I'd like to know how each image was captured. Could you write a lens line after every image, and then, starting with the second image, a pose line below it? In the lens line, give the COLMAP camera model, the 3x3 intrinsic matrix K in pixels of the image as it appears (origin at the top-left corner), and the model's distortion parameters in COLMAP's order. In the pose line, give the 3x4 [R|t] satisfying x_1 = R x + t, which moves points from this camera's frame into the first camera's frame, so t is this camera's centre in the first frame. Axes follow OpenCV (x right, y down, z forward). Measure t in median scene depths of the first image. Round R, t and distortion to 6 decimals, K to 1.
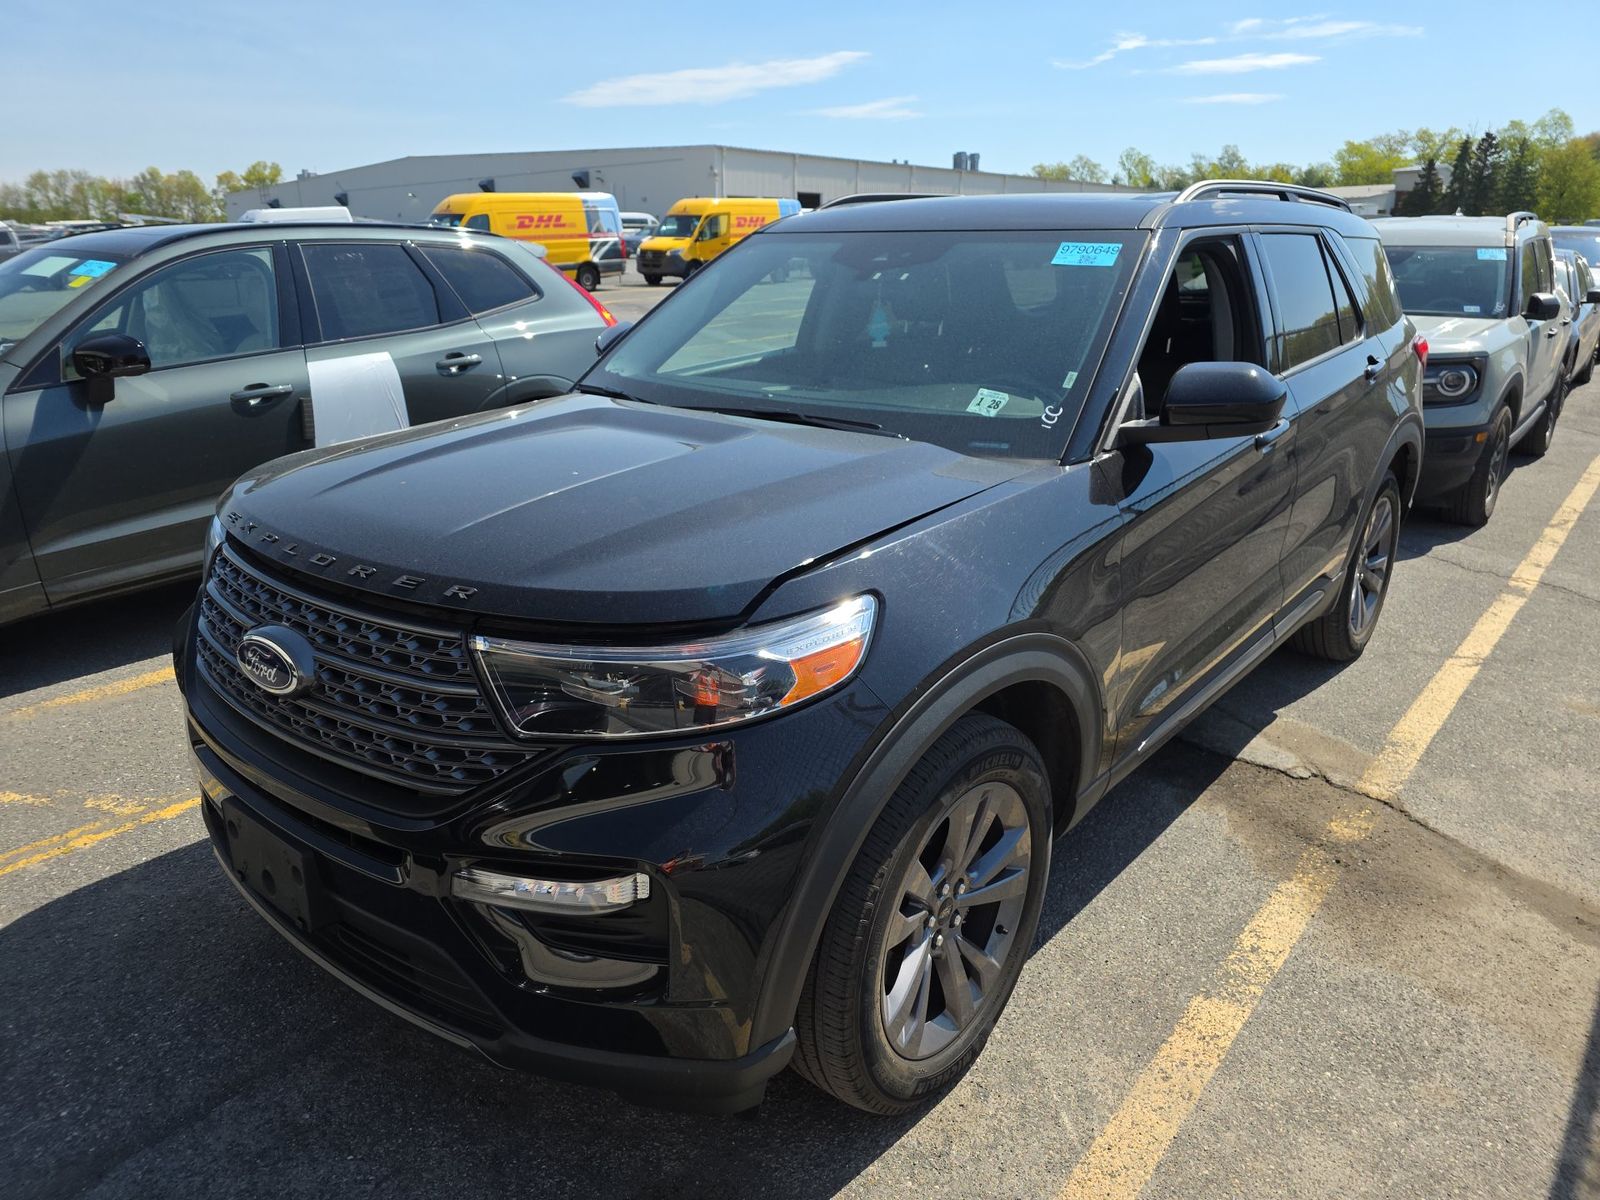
lens RADIAL K [[1076.7, 0, 805.2], [0, 1076.7, 609.5], [0, 0, 1]] dist [0.072549, -0.065573]
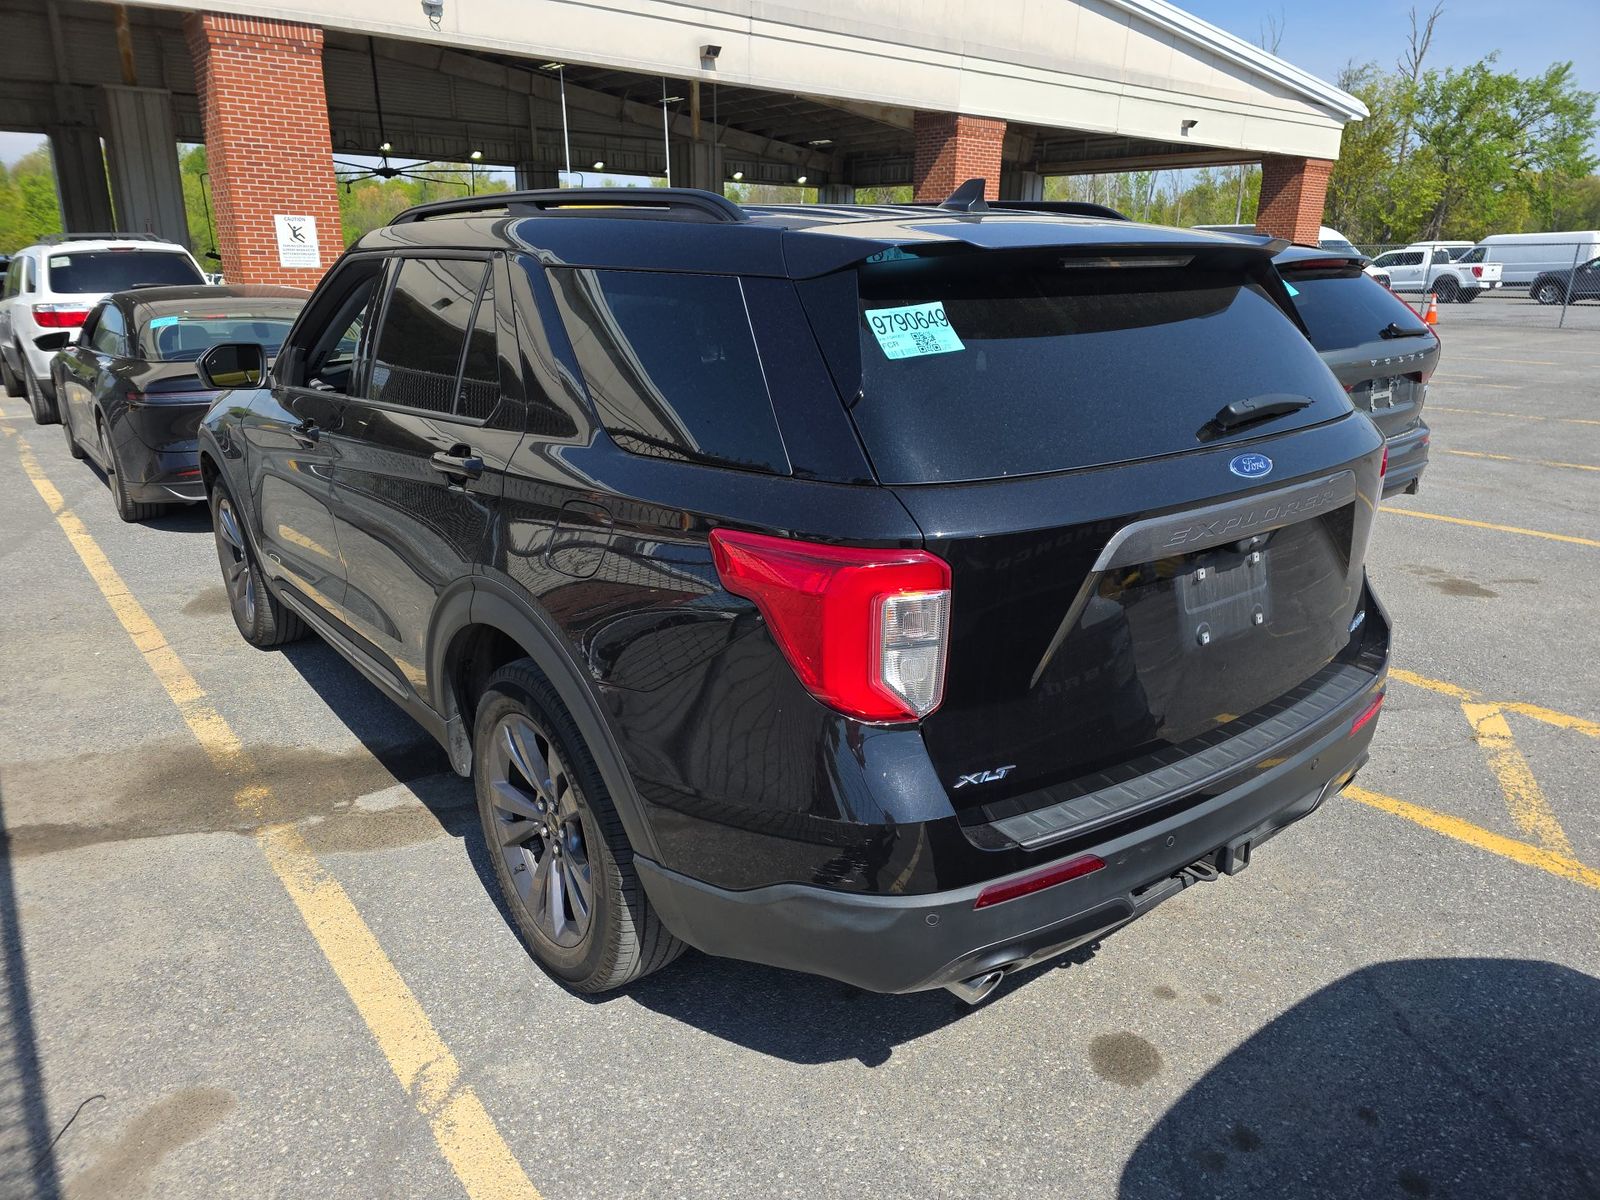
lens RADIAL K [[1076.7, 0, 805.2], [0, 1076.7, 609.5], [0, 0, 1]] dist [0.072549, -0.065573]
pose [[-0.214459, 0.277218, -0.936567, 1.359652], [-0.341304, 0.877161, 0.337788, -0.525573], [0.915161, 0.392096, -0.093500, 1.544750]]
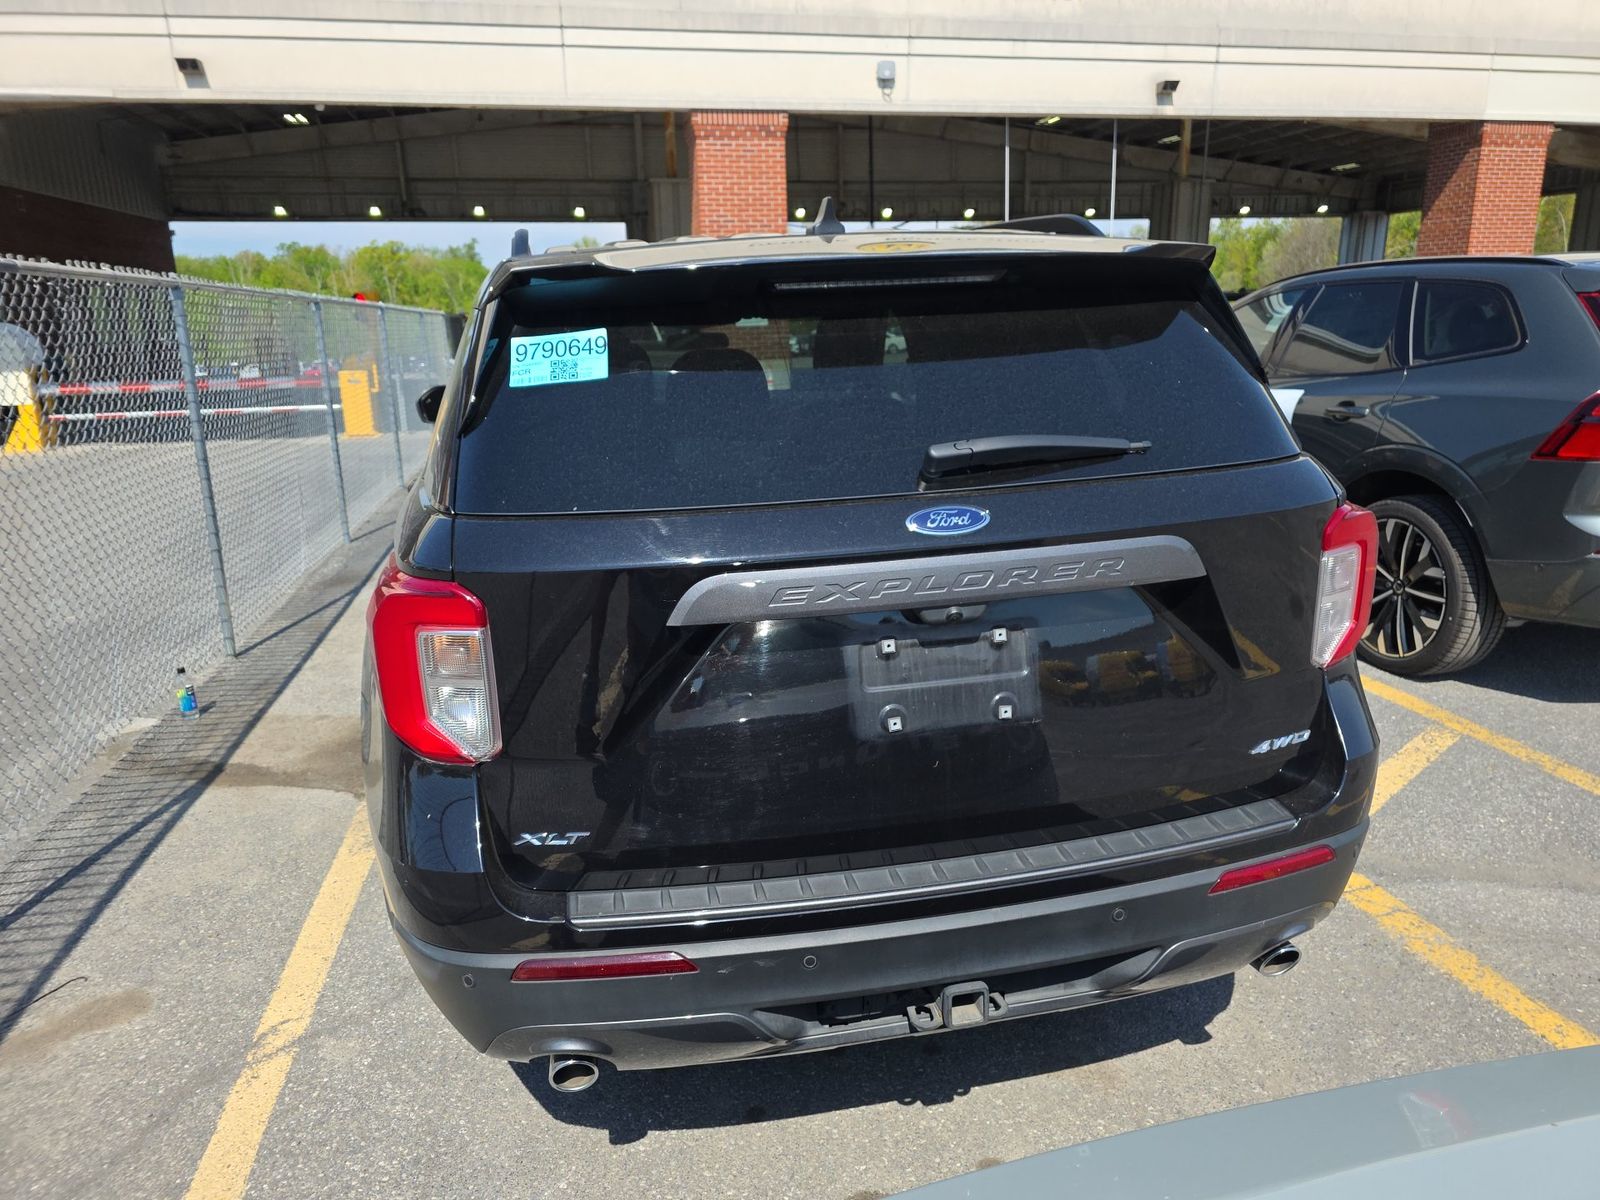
lens RADIAL K [[1084.4, 0, 800.0], [0, 1084.4, 600.0], [0, 0, 1]] dist [0.059539, -0.058492]
pose [[-0.625979, 0.192588, -0.755685, 1.133241], [-0.251982, 0.867094, 0.429713, -0.642098], [0.738008, 0.459410, -0.494254, 1.902797]]
